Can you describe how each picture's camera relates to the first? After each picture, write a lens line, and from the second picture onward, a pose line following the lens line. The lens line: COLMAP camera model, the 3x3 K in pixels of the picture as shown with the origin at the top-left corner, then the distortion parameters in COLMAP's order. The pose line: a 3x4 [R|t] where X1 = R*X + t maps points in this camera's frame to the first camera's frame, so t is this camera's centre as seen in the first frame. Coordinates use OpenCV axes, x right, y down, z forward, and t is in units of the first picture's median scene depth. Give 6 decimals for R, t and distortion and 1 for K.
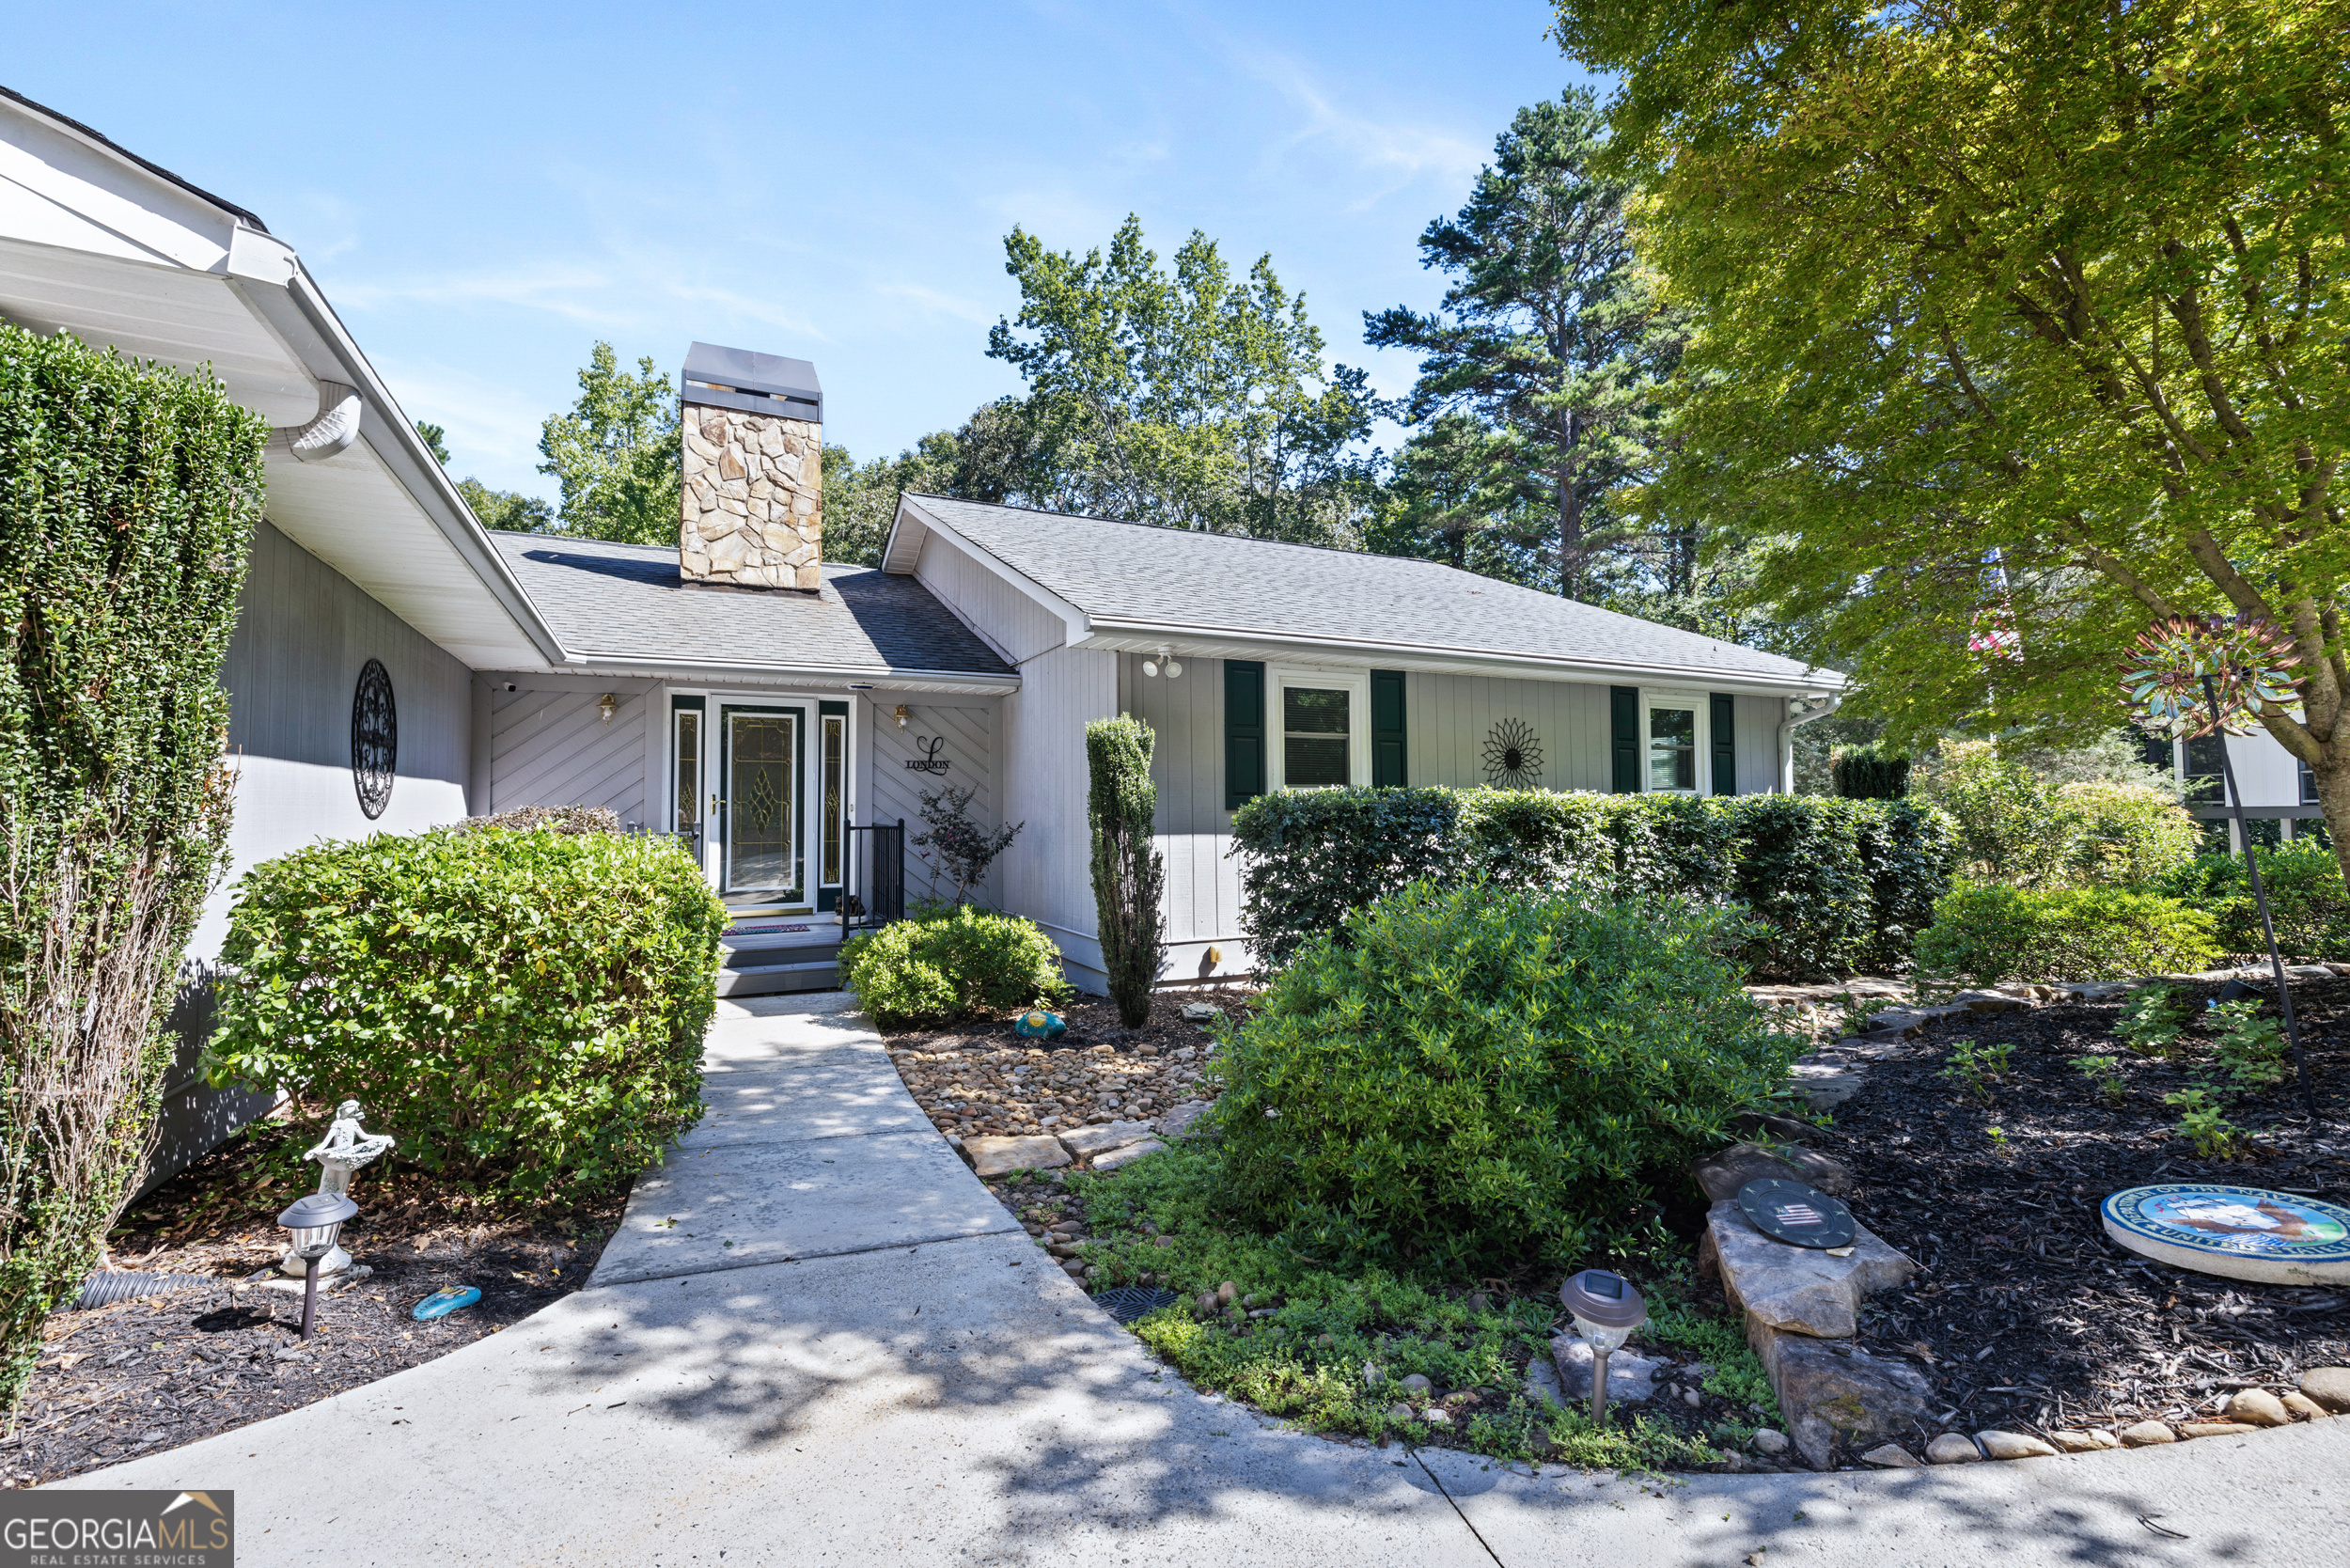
lens RADIAL K [[1017.4, 0, 1179.2], [0, 1017.4, 789.5], [0, 0, 1]] dist [0.009972, 0.000042]
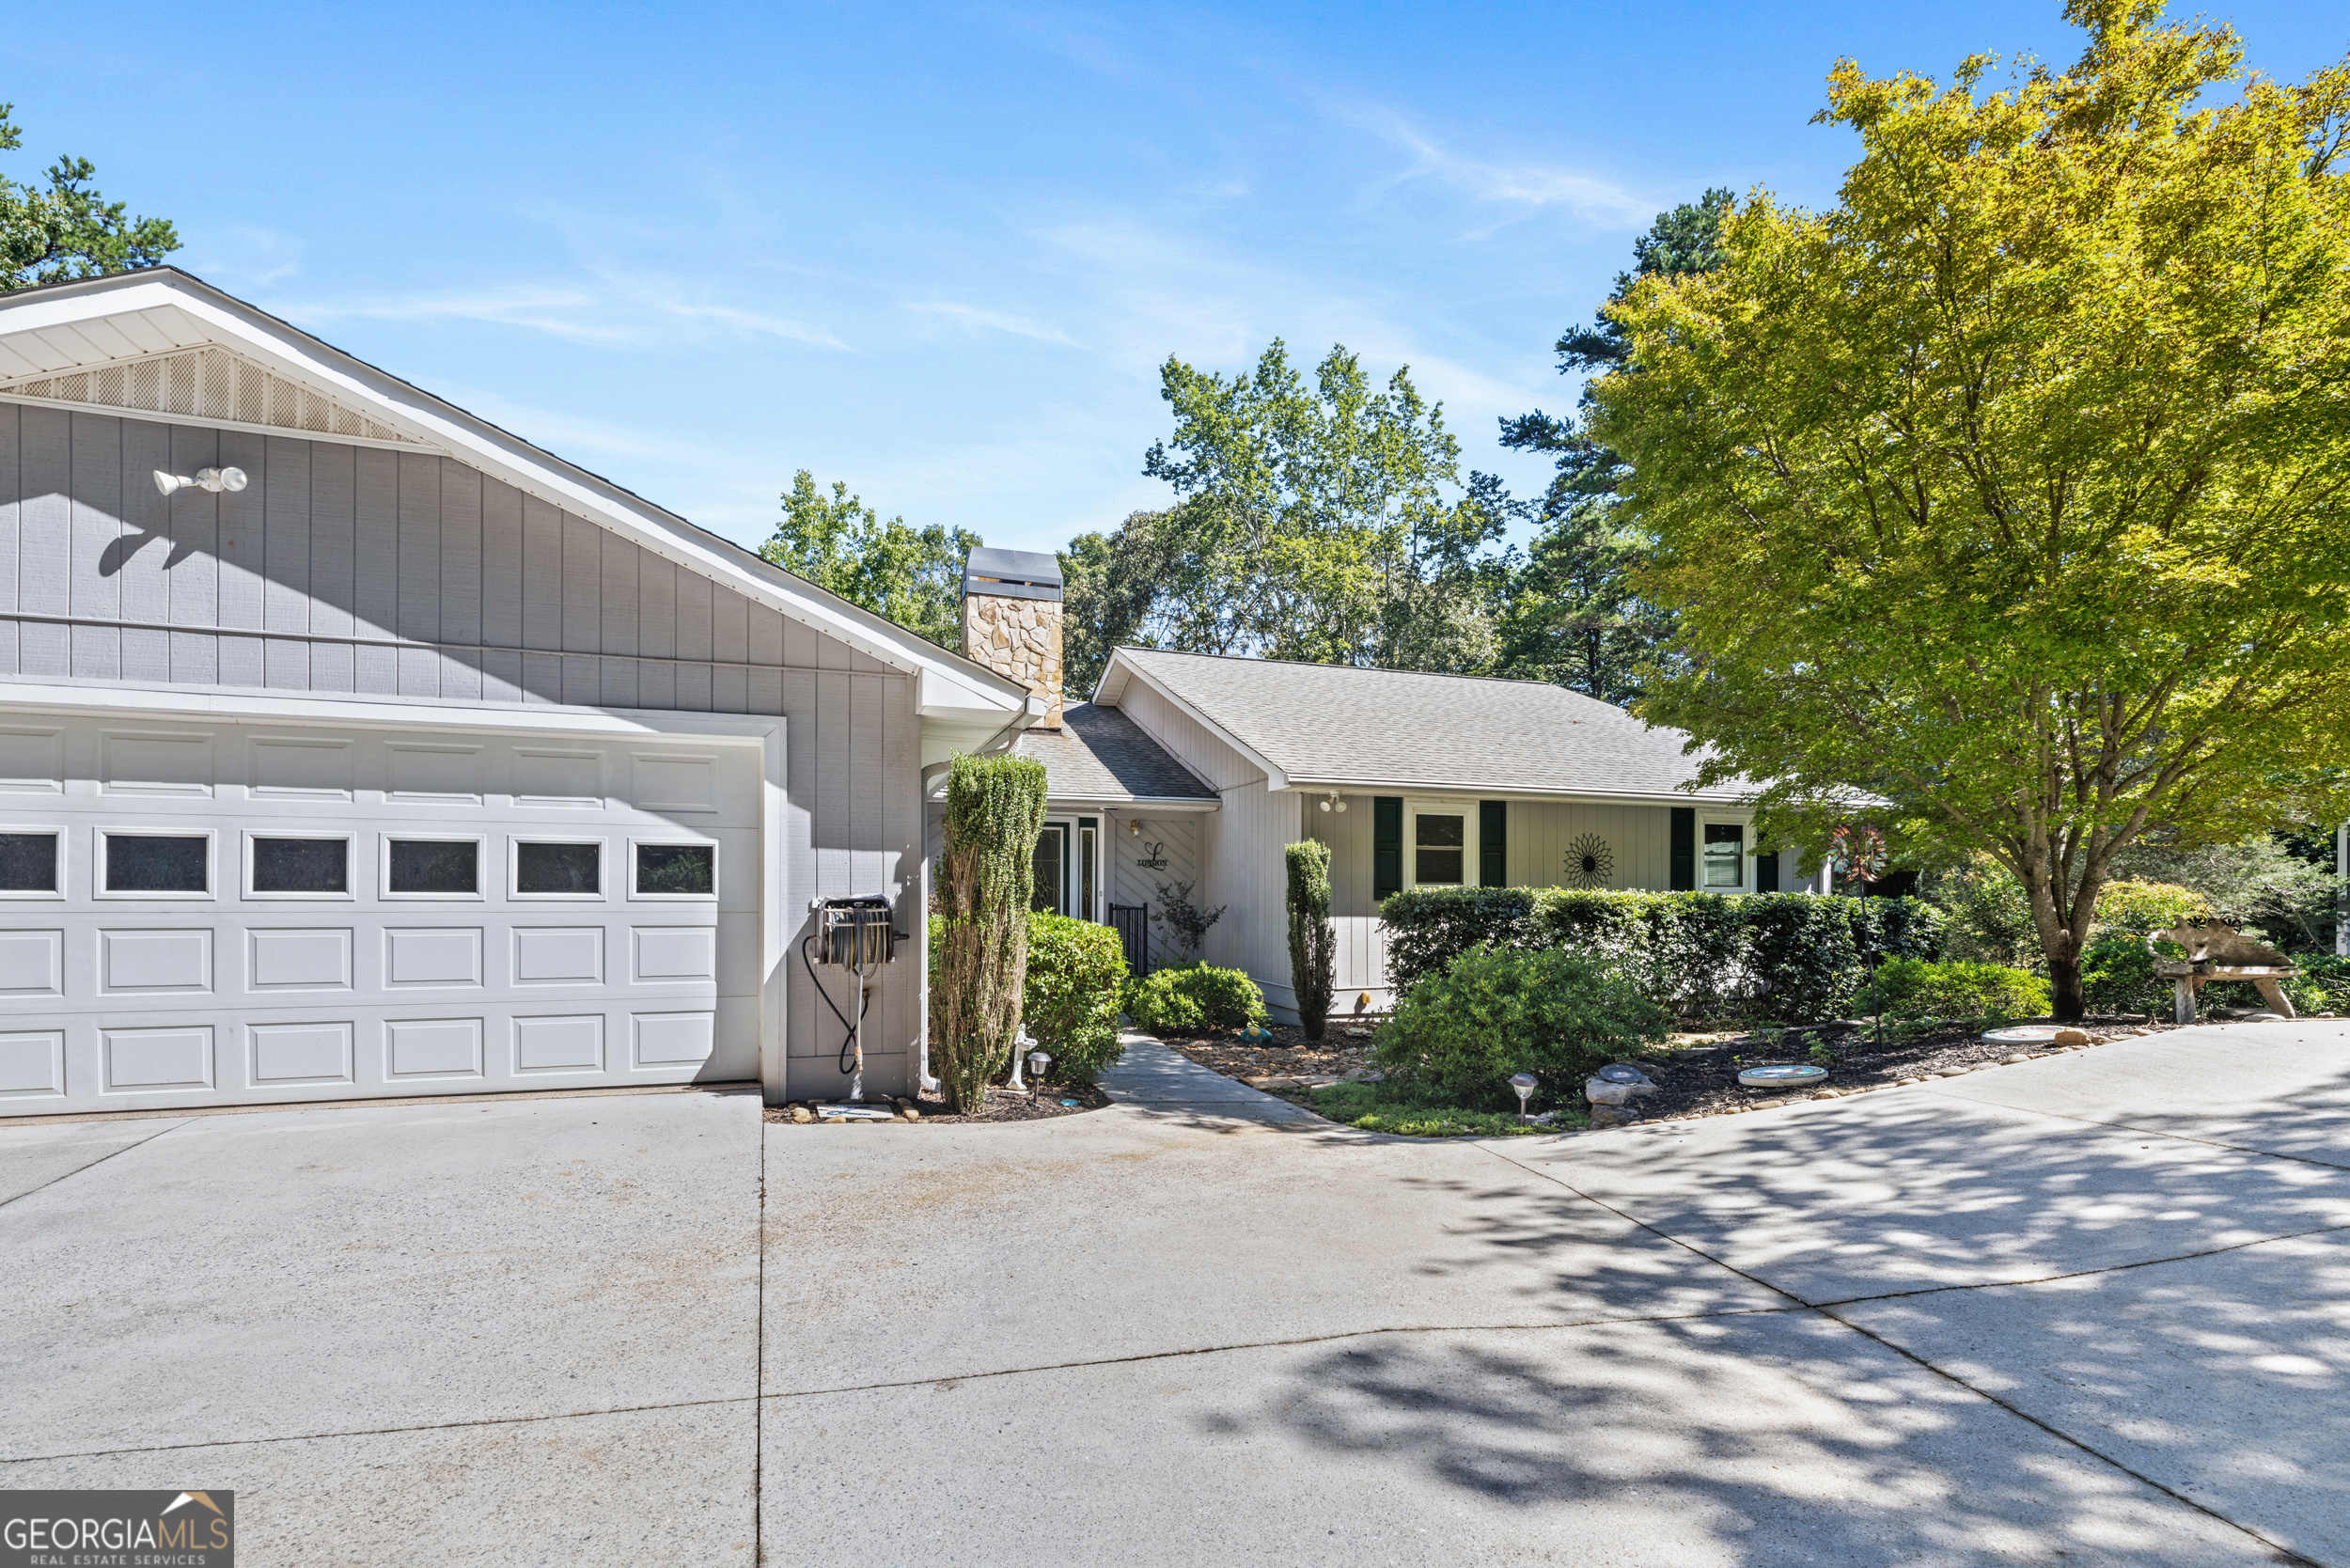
lens RADIAL K [[1017.4, 0, 1161.4], [0, 1017.4, 887.7], [0, 0, 1]] dist [0.009972, 0.000042]
pose [[0.989962, 0.010615, -0.140934, -0.039660], [-0.007532, 0.999721, 0.022390, -0.021984], [0.141132, -0.021104, 0.989766, -0.380795]]
